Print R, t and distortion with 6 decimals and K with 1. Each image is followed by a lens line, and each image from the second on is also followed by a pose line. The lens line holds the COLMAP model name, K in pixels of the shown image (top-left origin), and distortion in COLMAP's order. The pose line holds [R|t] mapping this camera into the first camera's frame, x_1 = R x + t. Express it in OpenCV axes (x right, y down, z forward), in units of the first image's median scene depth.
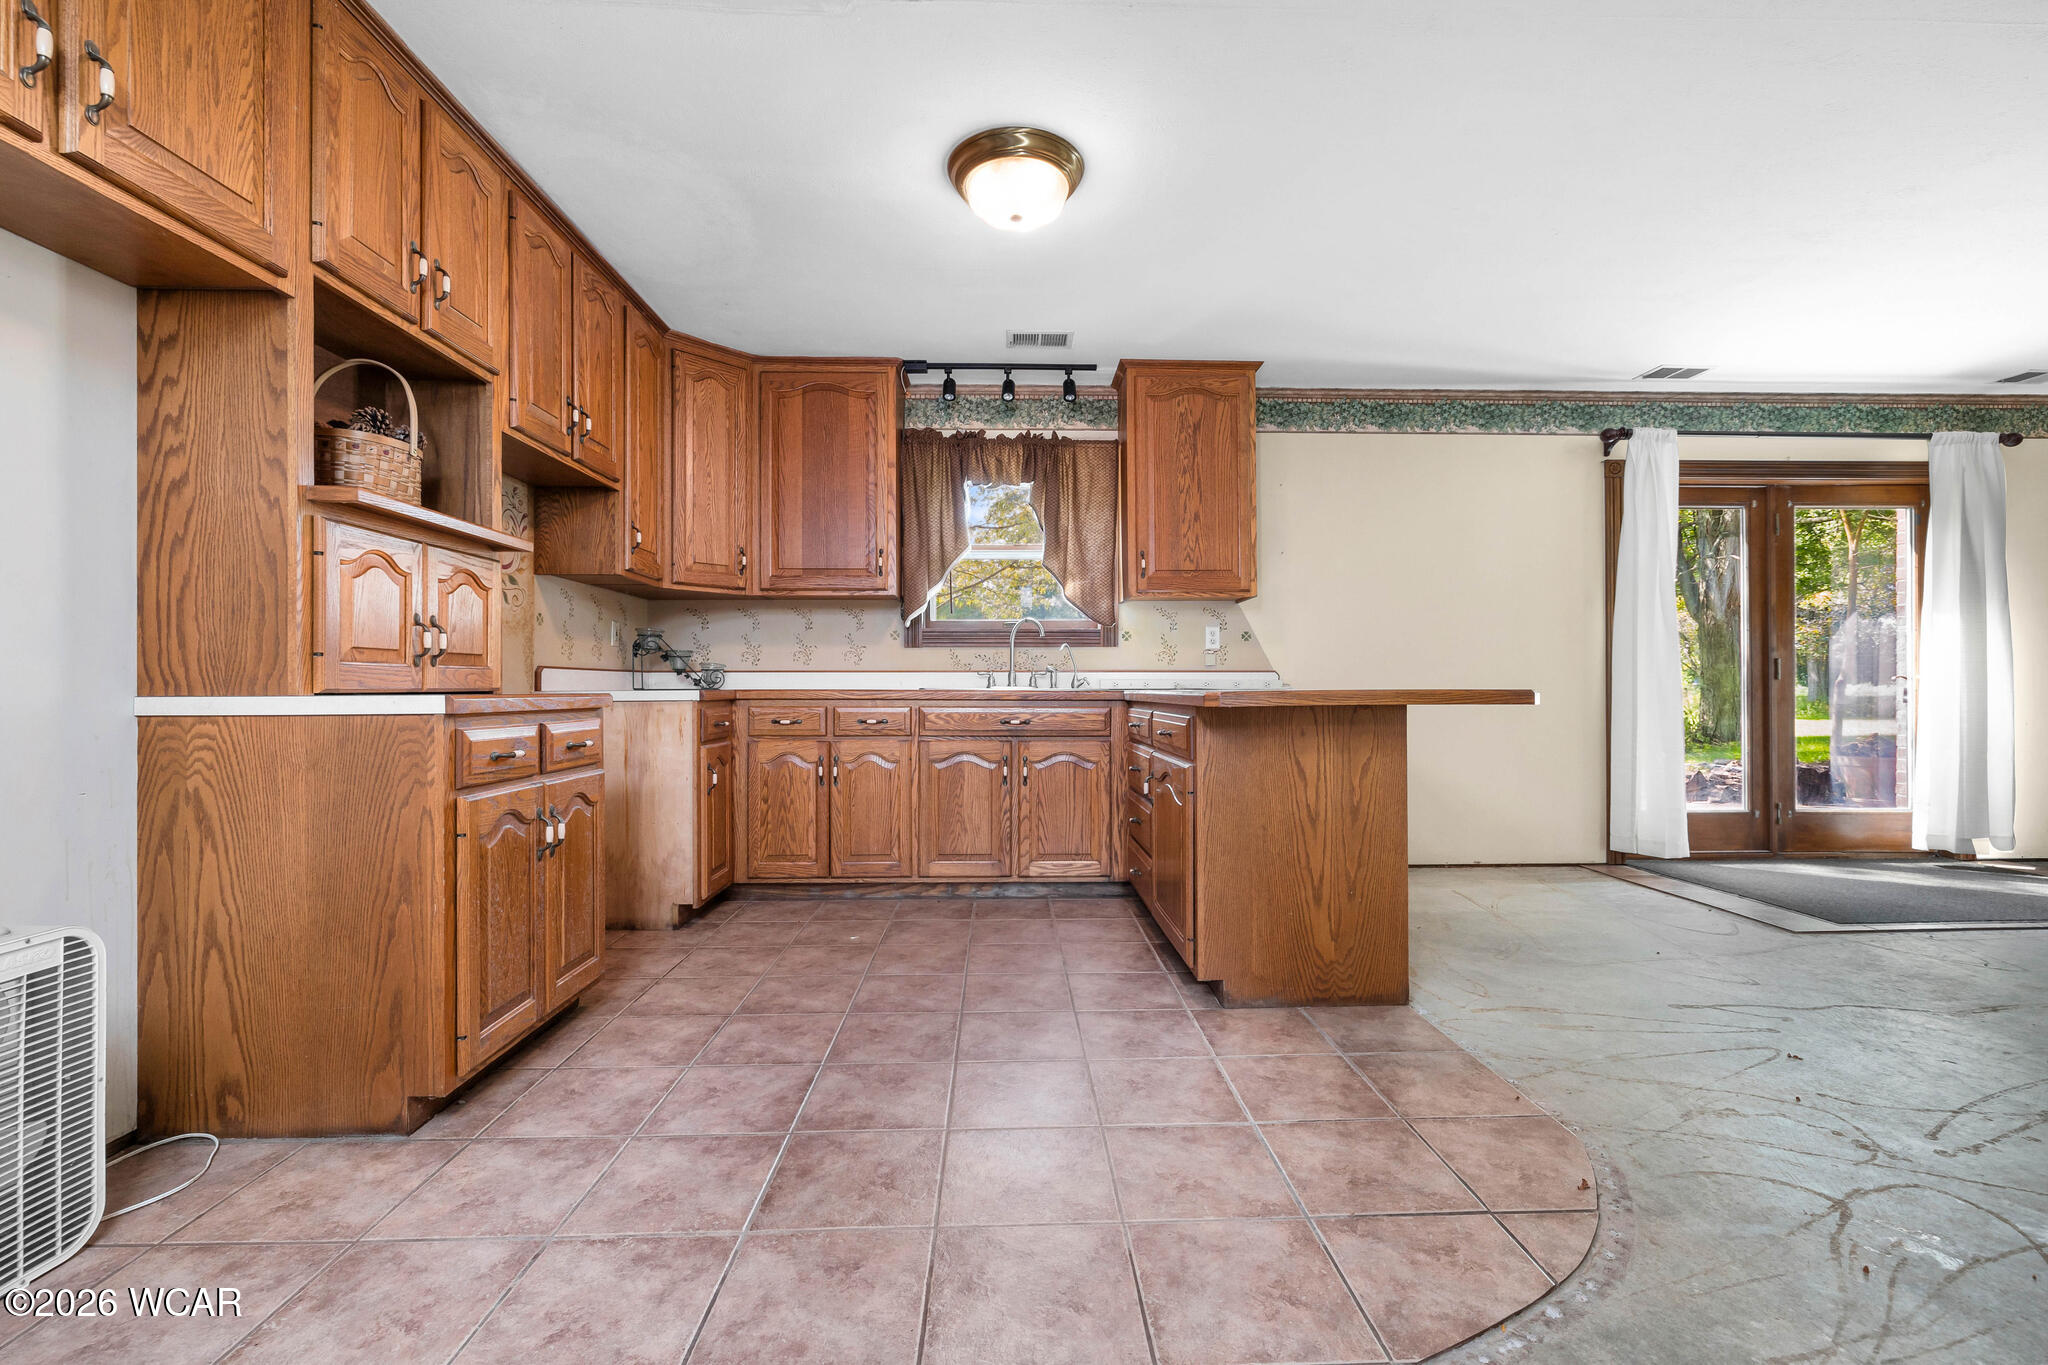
lens RADIAL K [[861.7, 0, 1028.1], [0, 861.7, 681.0], [0, 0, 1]] dist [0.001101, -0.000490]
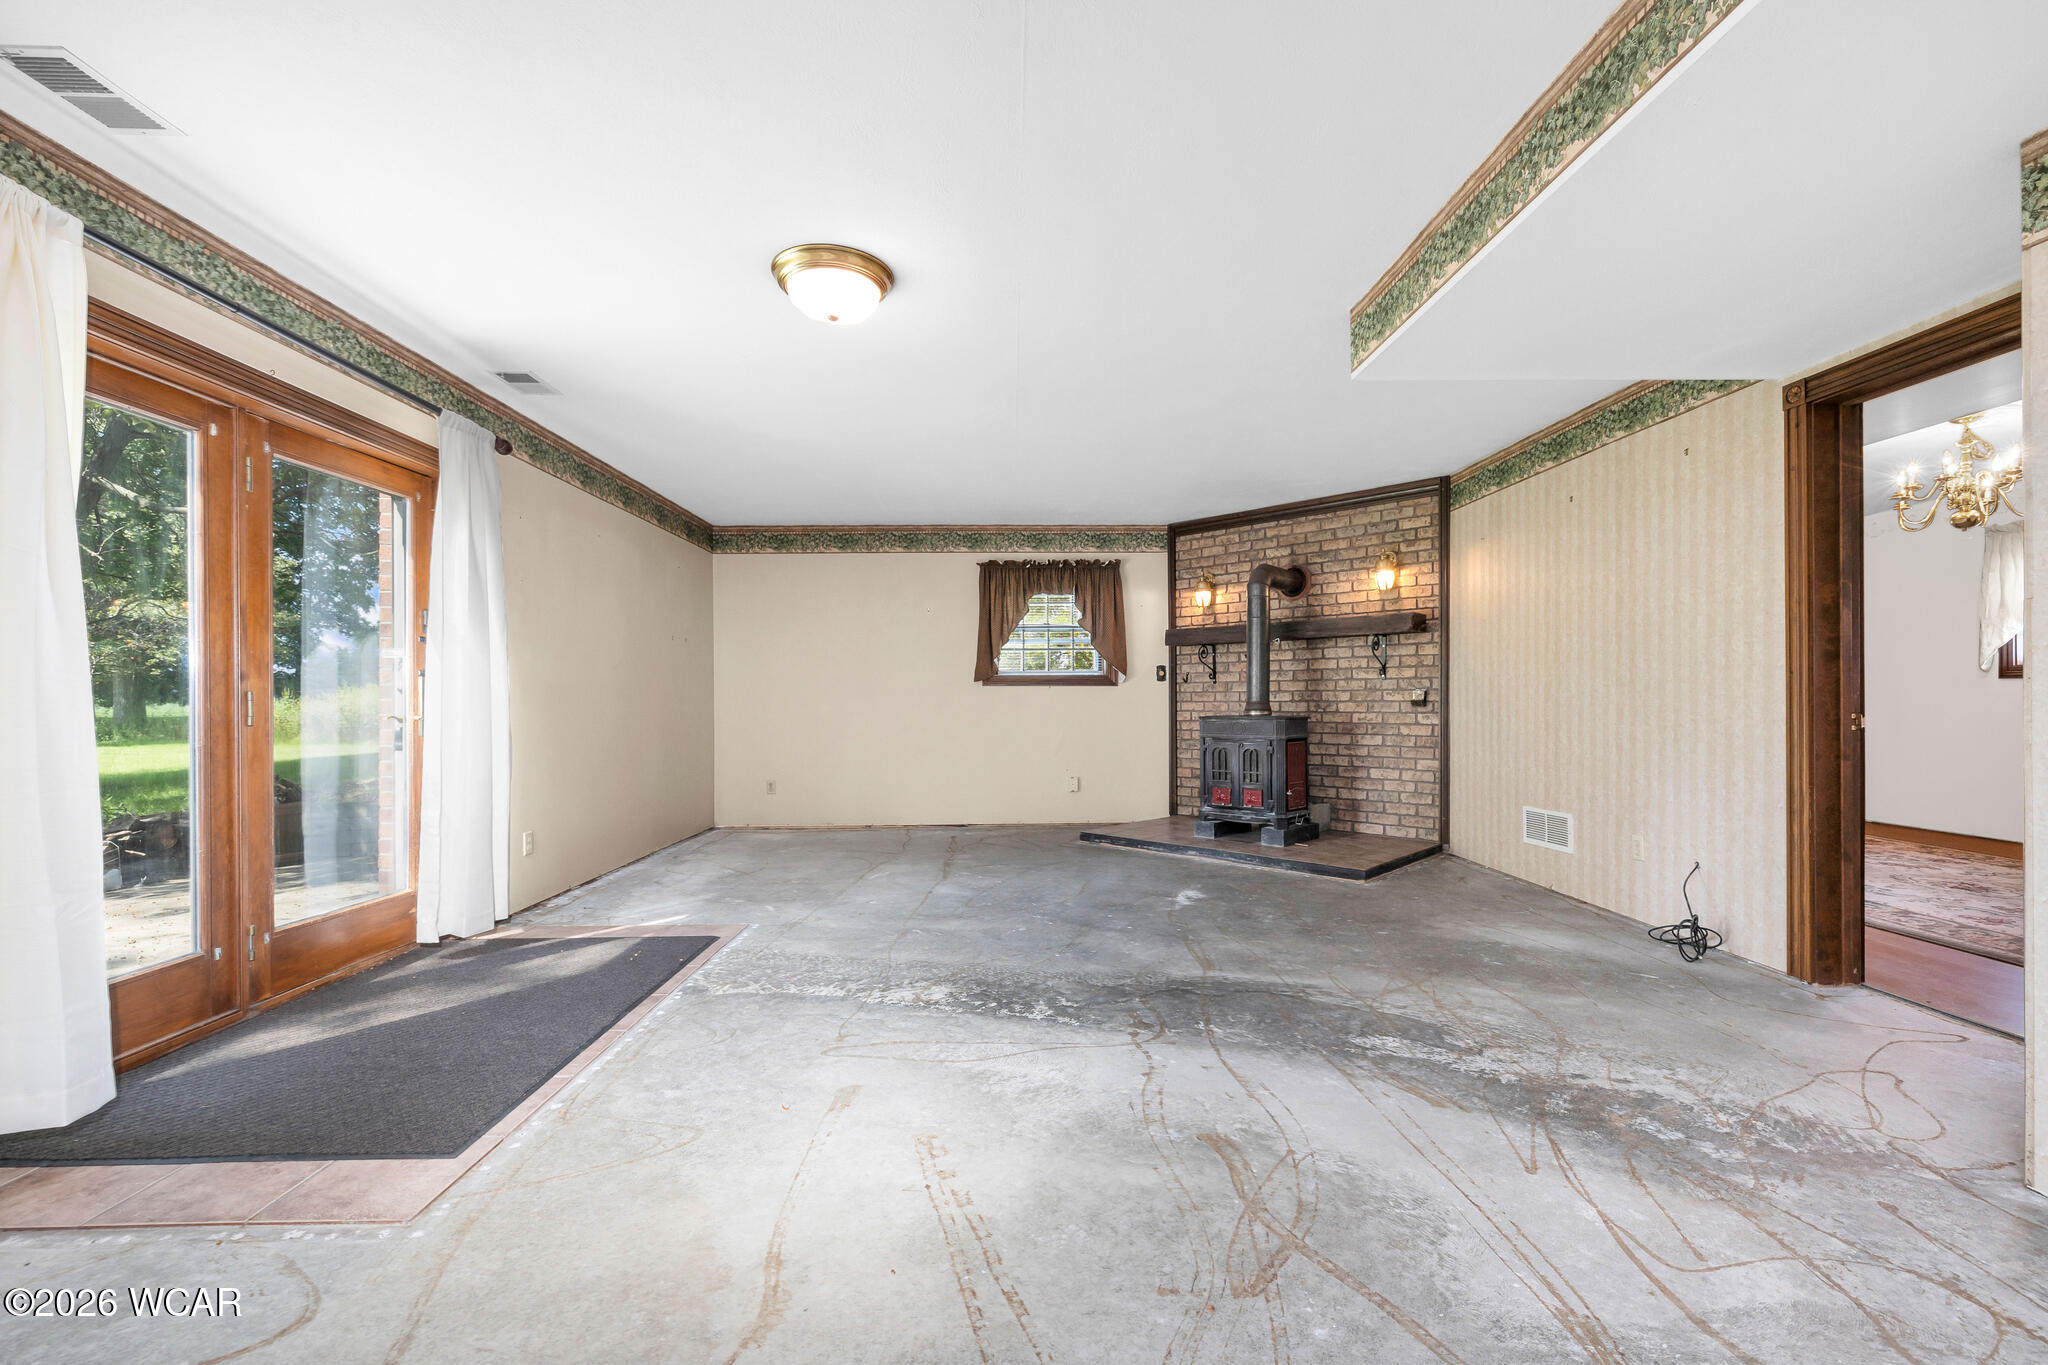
lens RADIAL K [[861.7, 0, 1030.8], [0, 861.7, 696.4], [0, 0, 1]] dist [0.001101, -0.000490]
pose [[0.009768, 0.005765, 0.999936, 0.315794], [-0.002234, 0.999981, -0.005744, -0.025205], [-0.999950, -0.002178, 0.009781, 0.534510]]
